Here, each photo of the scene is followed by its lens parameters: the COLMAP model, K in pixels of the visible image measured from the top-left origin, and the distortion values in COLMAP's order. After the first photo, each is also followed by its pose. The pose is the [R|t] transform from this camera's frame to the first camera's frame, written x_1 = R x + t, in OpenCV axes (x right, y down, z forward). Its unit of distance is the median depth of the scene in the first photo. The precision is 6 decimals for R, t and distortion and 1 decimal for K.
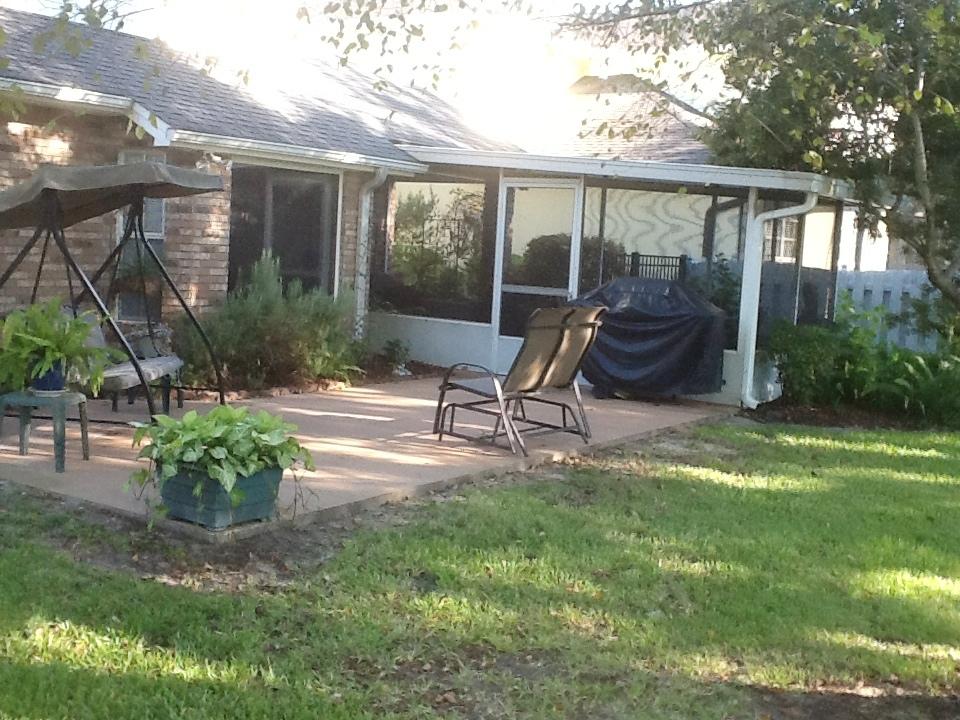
lens RADIAL K [[1210.5, 0, 479.3], [0, 1210.5, 357.2], [0, 0, 1]] dist [0.011300, 0.000000]
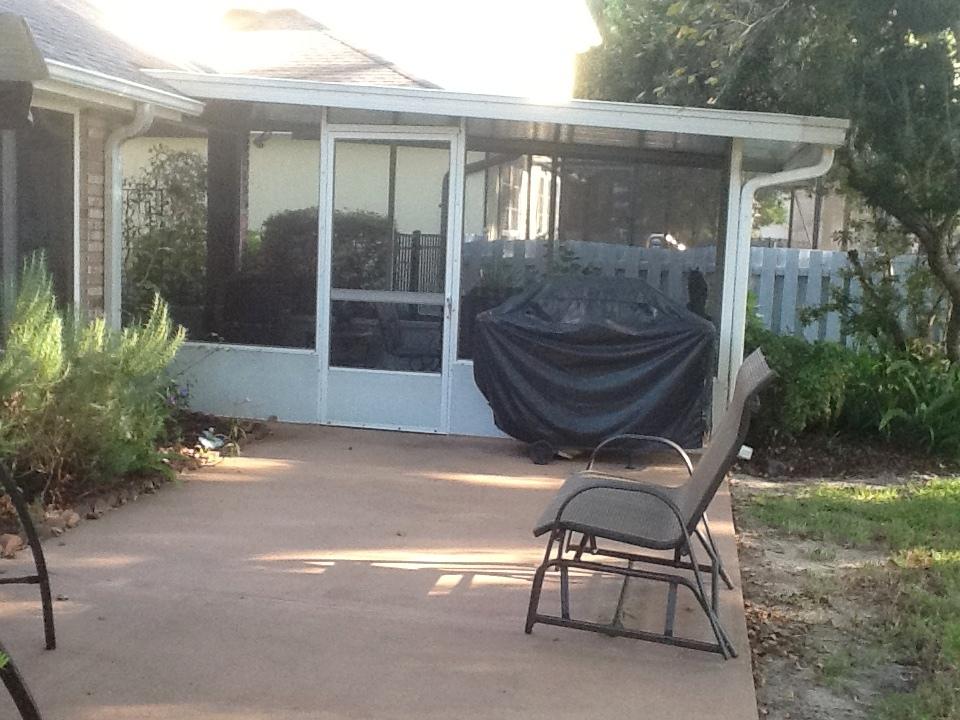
lens RADIAL K [[1210.5, 0, 480.9], [0, 1210.5, 364.6], [0, 0, 1]] dist [0.011300, 0.000000]
pose [[0.922774, -0.061307, 0.380434, -0.157715], [0.049003, 0.997917, 0.041955, -0.042922], [-0.382214, -0.020072, 0.923856, 0.365711]]
